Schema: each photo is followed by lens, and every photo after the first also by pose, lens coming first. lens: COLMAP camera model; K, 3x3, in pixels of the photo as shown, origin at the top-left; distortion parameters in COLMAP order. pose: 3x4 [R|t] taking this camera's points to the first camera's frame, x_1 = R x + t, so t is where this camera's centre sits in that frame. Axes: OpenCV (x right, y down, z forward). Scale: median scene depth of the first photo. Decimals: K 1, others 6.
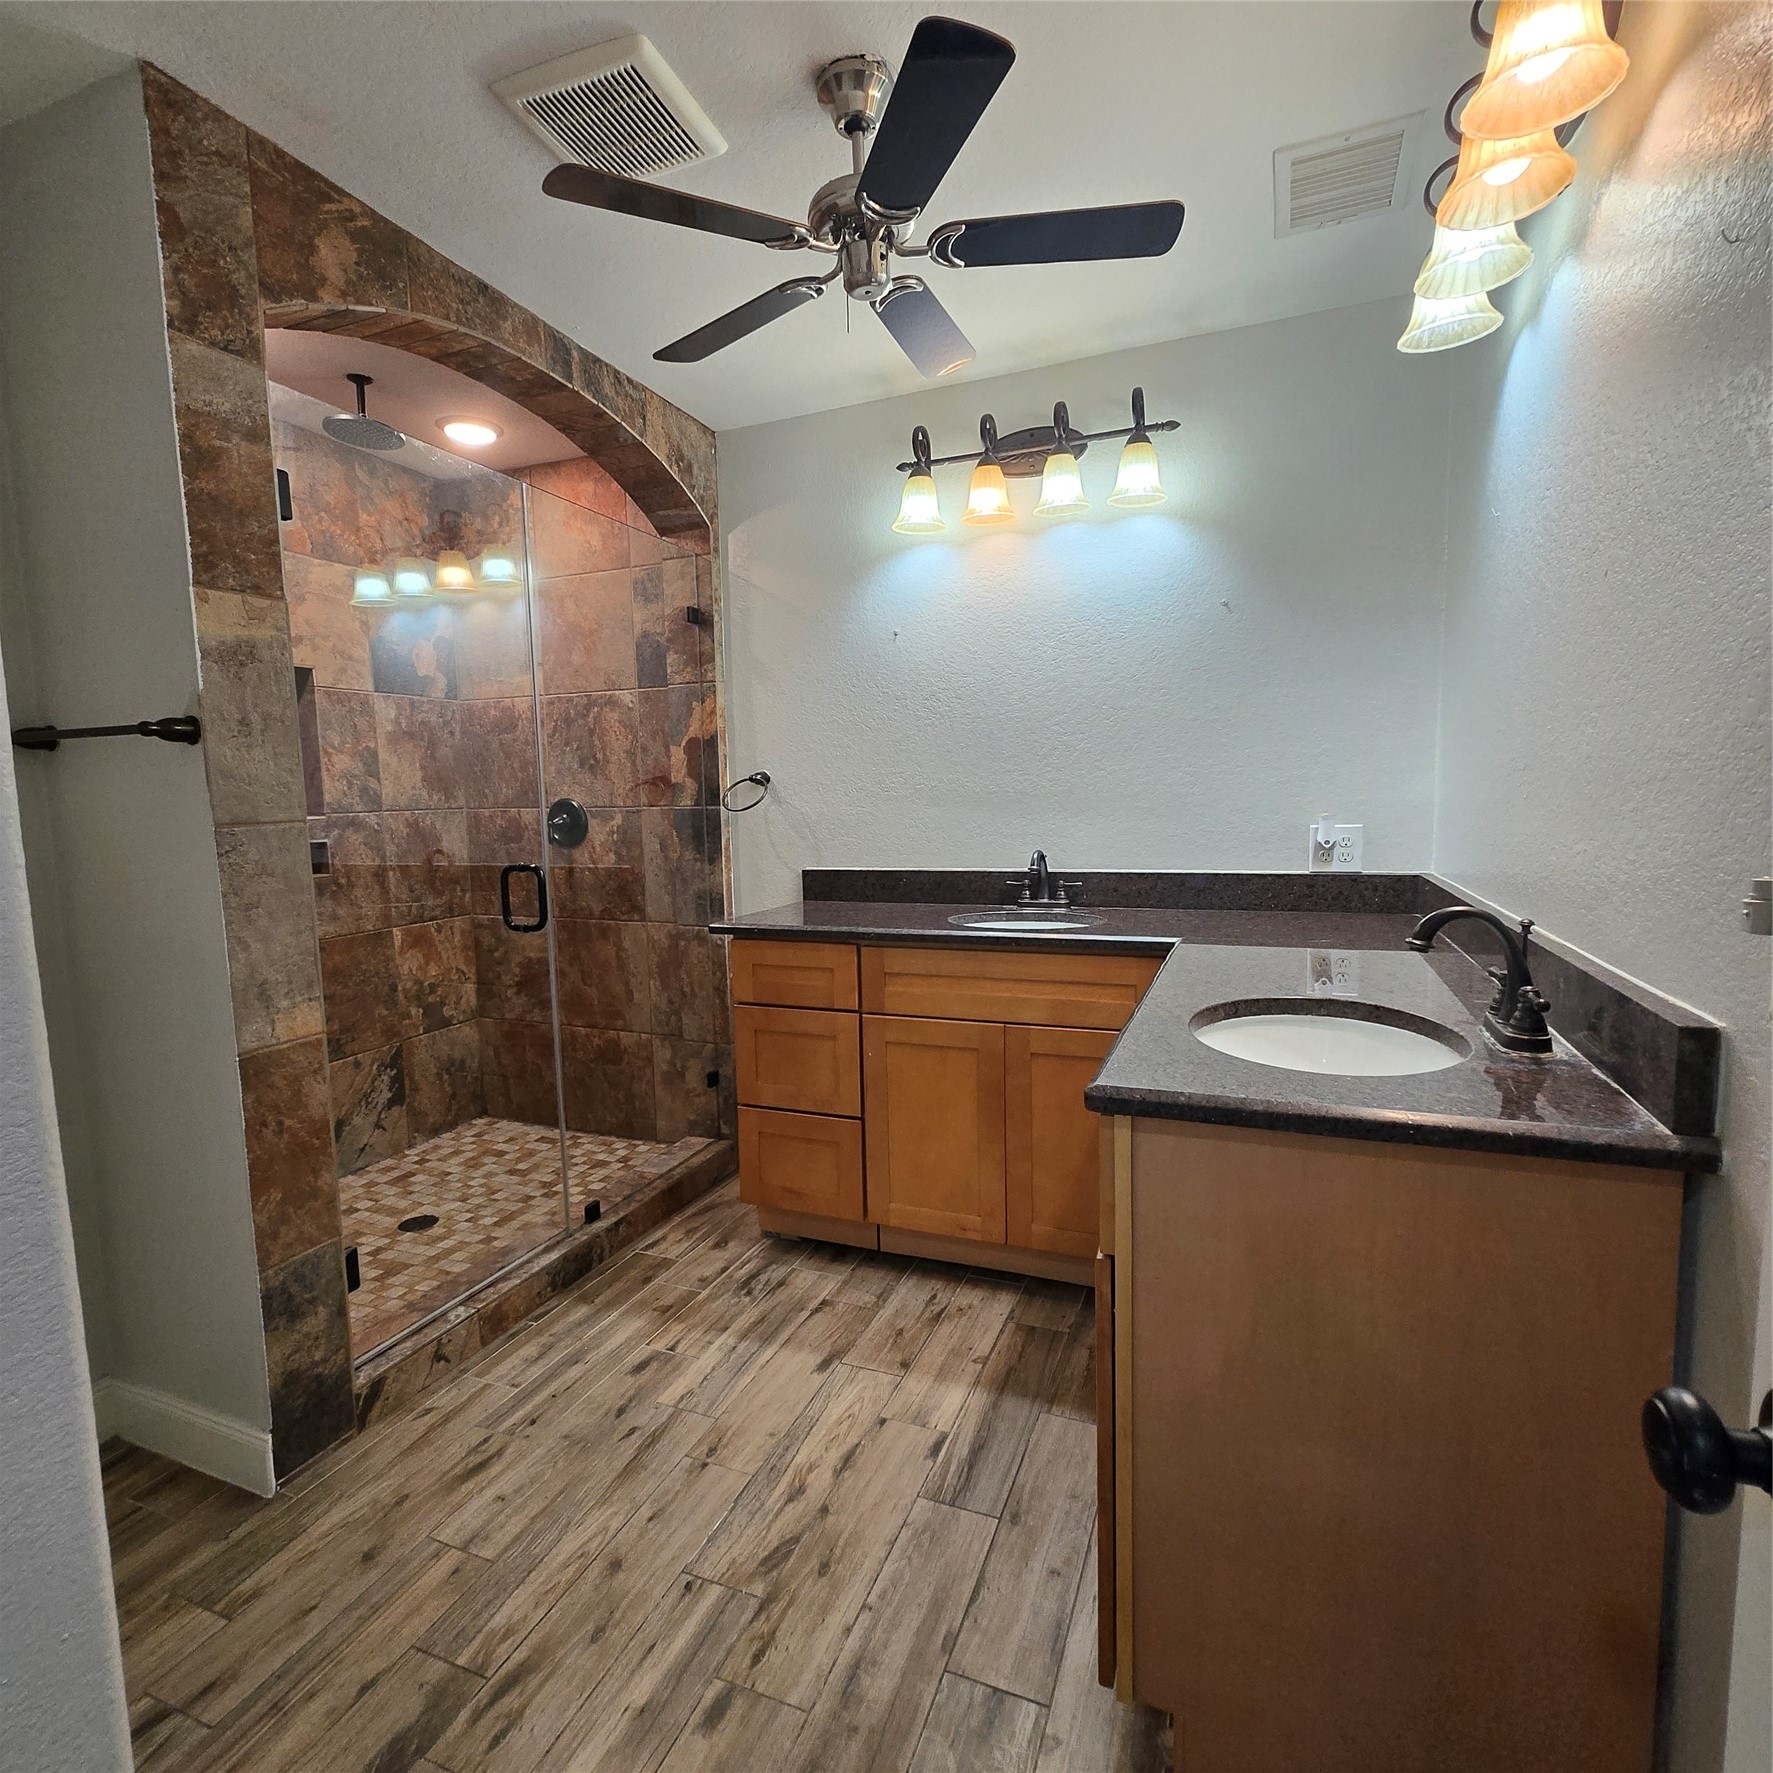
lens RADIAL K [[933.5, 0, 886.3], [0, 933.5, 884.1], [0, 0, 1]] dist [0.001823, -0.000076]
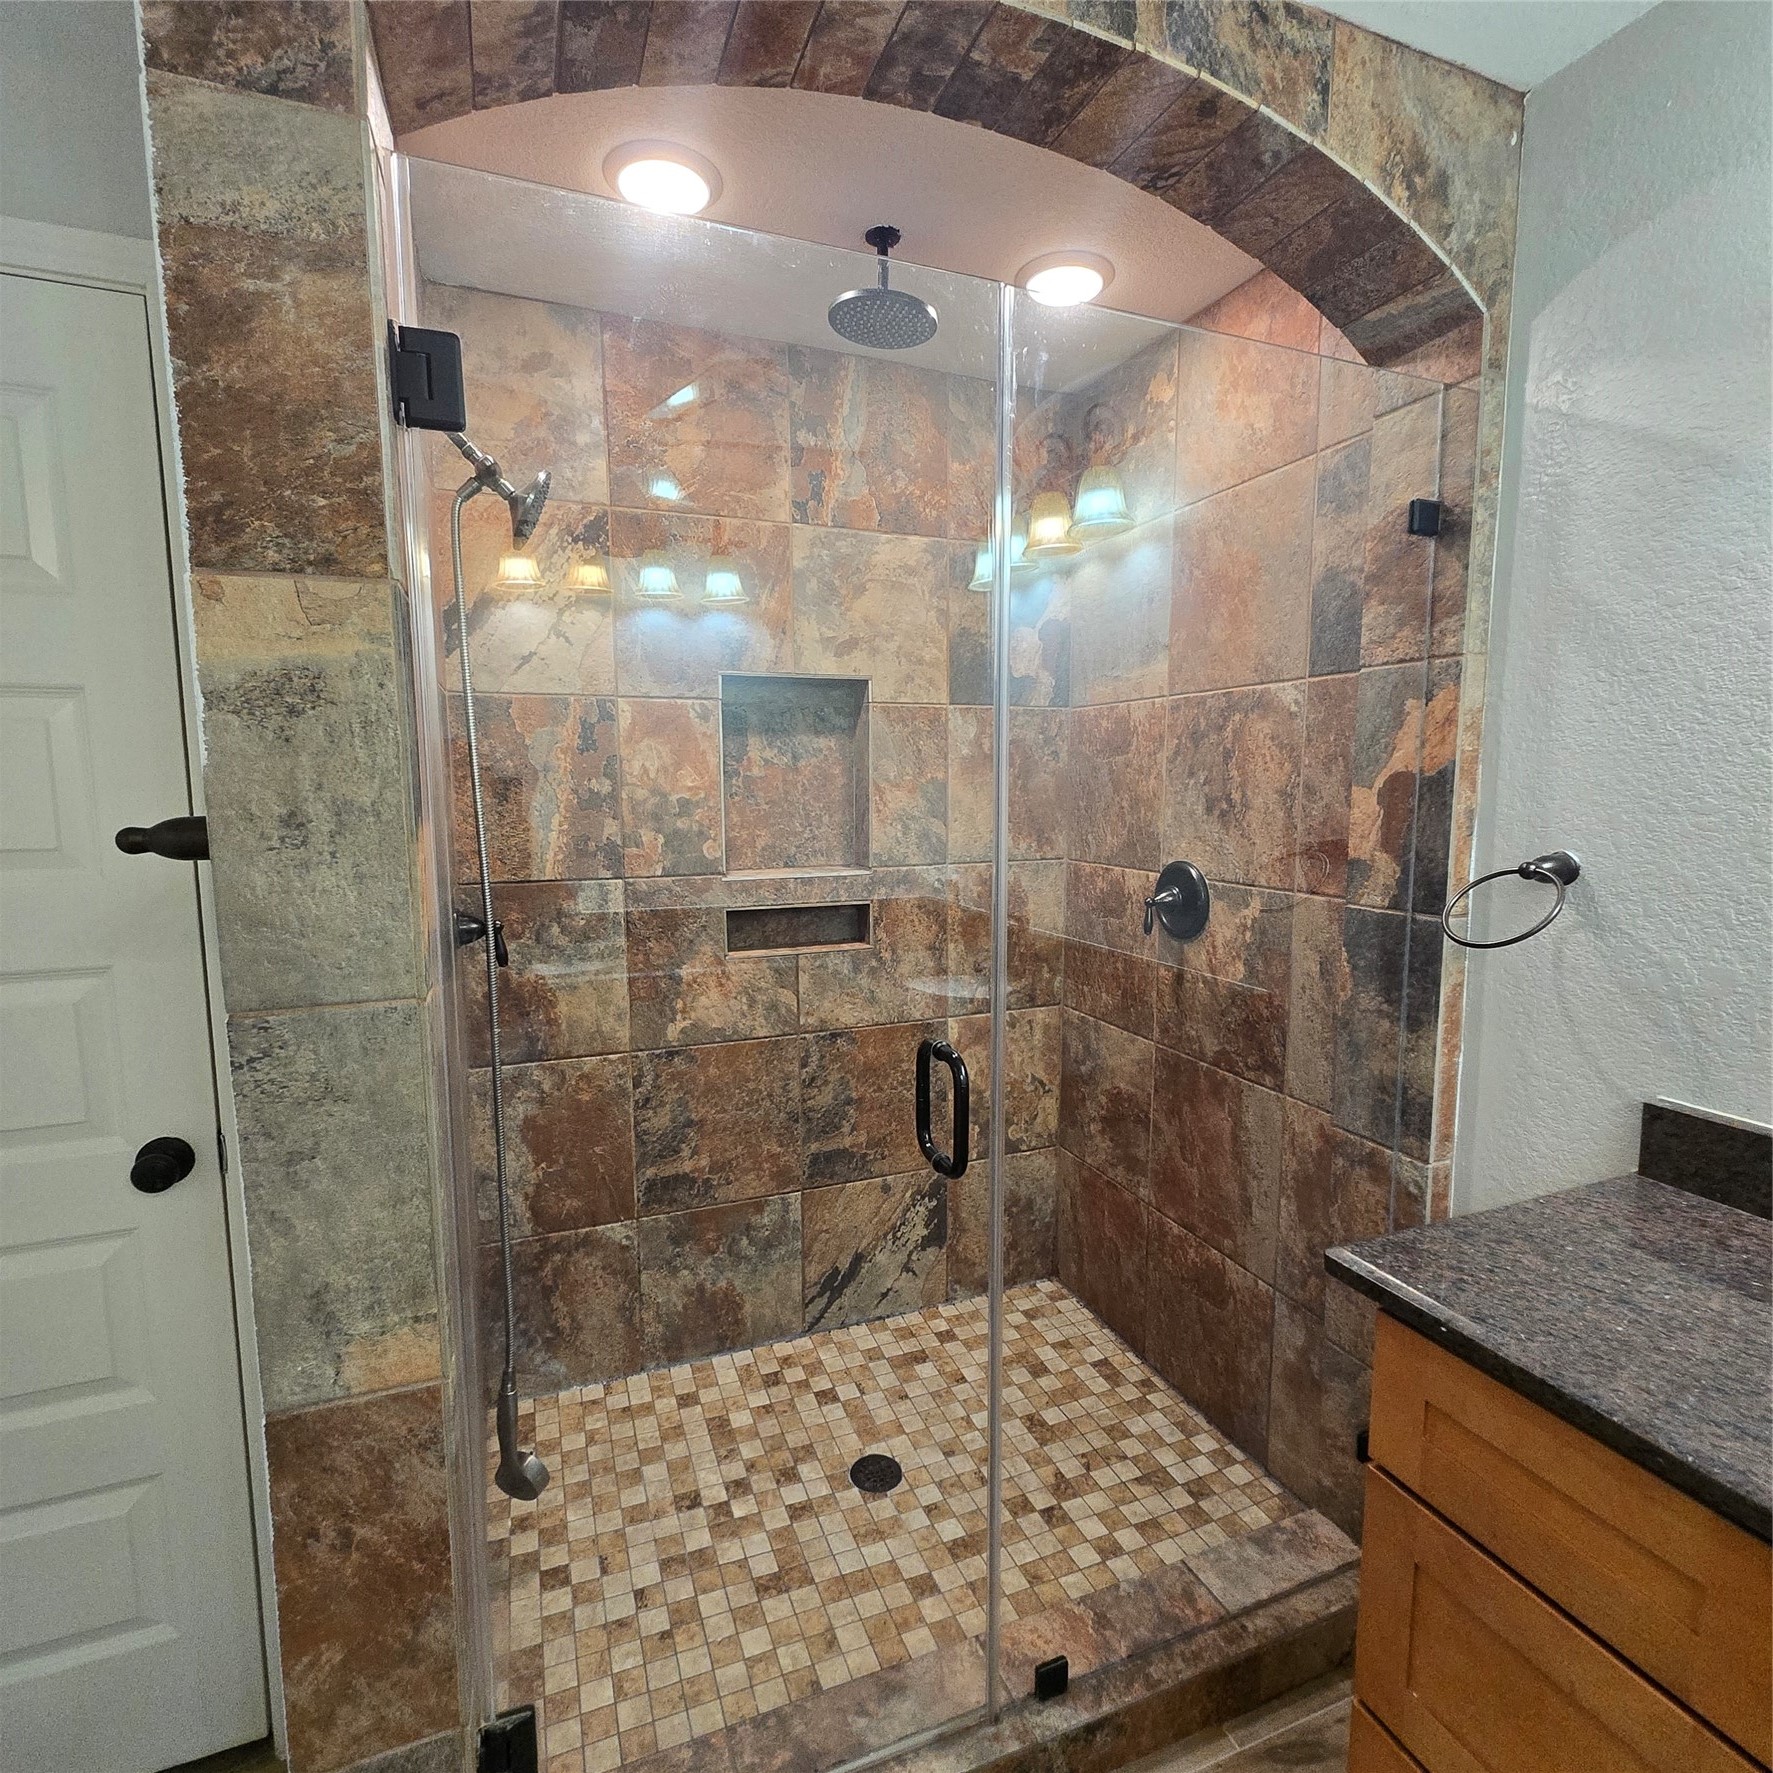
lens RADIAL K [[933.5, 0, 888.6], [0, 933.5, 889.3], [0, 0, 1]] dist [0.001823, -0.000076]
pose [[0.693593, 0.100173, -0.713369, -0.036592], [-0.081737, 0.994833, 0.060226, -0.104970], [0.715715, 0.016536, 0.698196, 0.470934]]
